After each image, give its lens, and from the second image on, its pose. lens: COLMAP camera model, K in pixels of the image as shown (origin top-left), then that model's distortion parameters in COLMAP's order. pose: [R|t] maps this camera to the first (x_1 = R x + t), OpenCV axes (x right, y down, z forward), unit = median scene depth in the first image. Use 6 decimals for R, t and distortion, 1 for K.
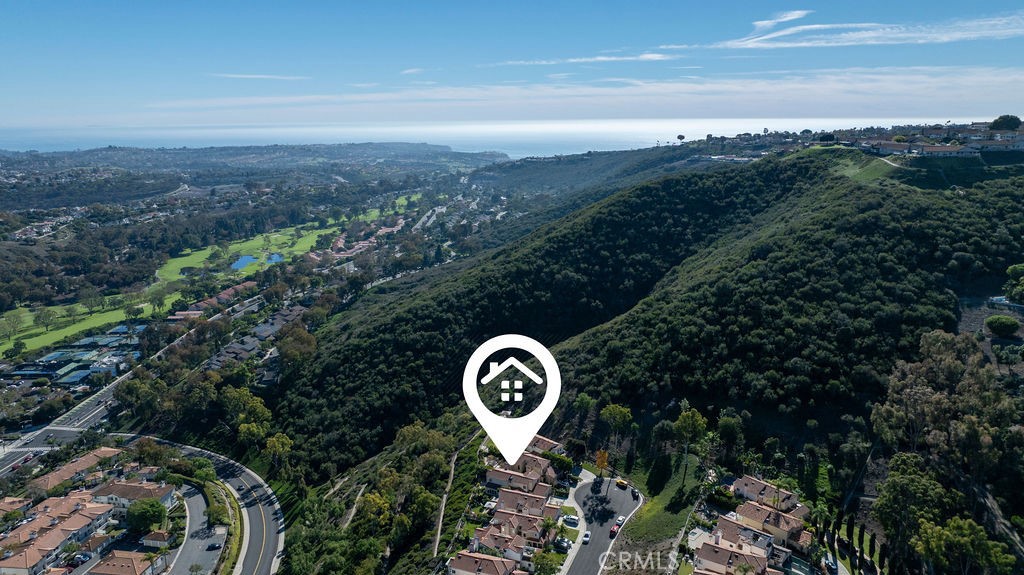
lens RADIAL K [[721.0, 0, 514.2], [0, 721.0, 287.3], [0, 0, 1]] dist [-0.033658, 0.031449]
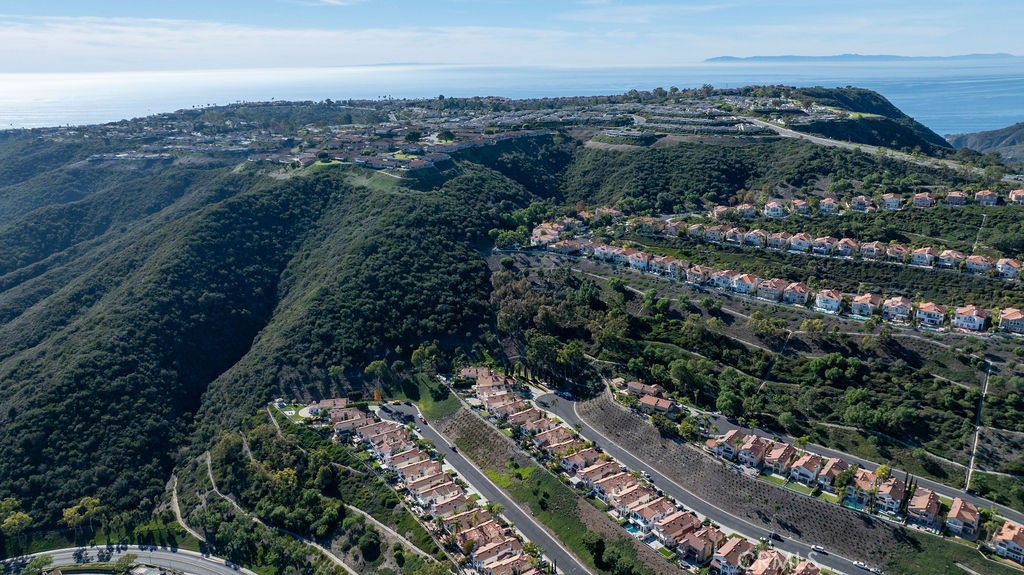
lens RADIAL K [[721.0, 0, 515.3], [0, 721.0, 288.0], [0, 0, 1]] dist [-0.033658, 0.031449]
pose [[0.590984, -0.245317, 0.768477, -0.574999], [0.195974, 0.967760, 0.158222, -0.125962], [-0.782516, 0.057095, 0.620007, -0.179862]]
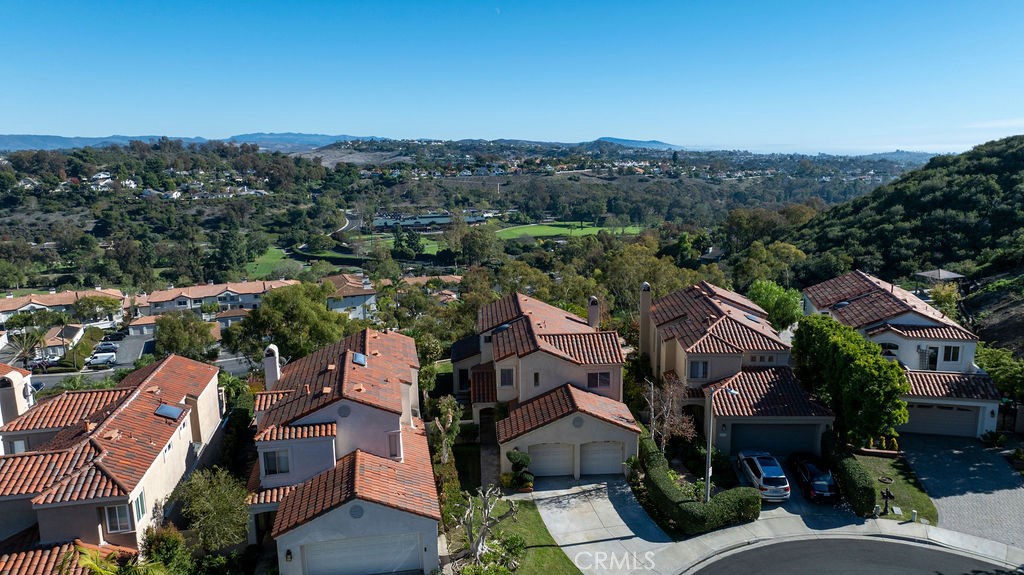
lens RADIAL K [[721.0, 0, 512.6], [0, 721.0, 284.4], [0, 0, 1]] dist [-0.033658, 0.031449]
pose [[0.520746, 0.160970, -0.838399, 0.103573], [-0.190518, 0.979208, 0.069670, 0.144304], [0.832182, 0.123450, 0.540587, 0.537335]]
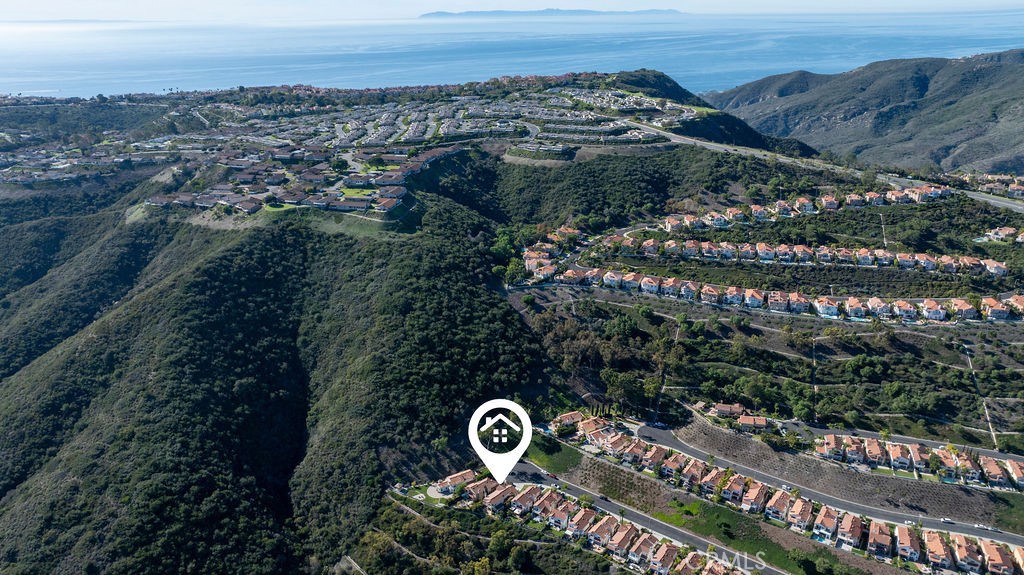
lens RADIAL K [[721.0, 0, 514.9], [0, 721.0, 287.7], [0, 0, 1]] dist [-0.033658, 0.031449]
pose [[0.255916, -0.345141, 0.902986, -0.803337], [0.234215, 0.928399, 0.288475, -0.392127], [-0.937897, 0.137668, 0.318430, 0.228869]]
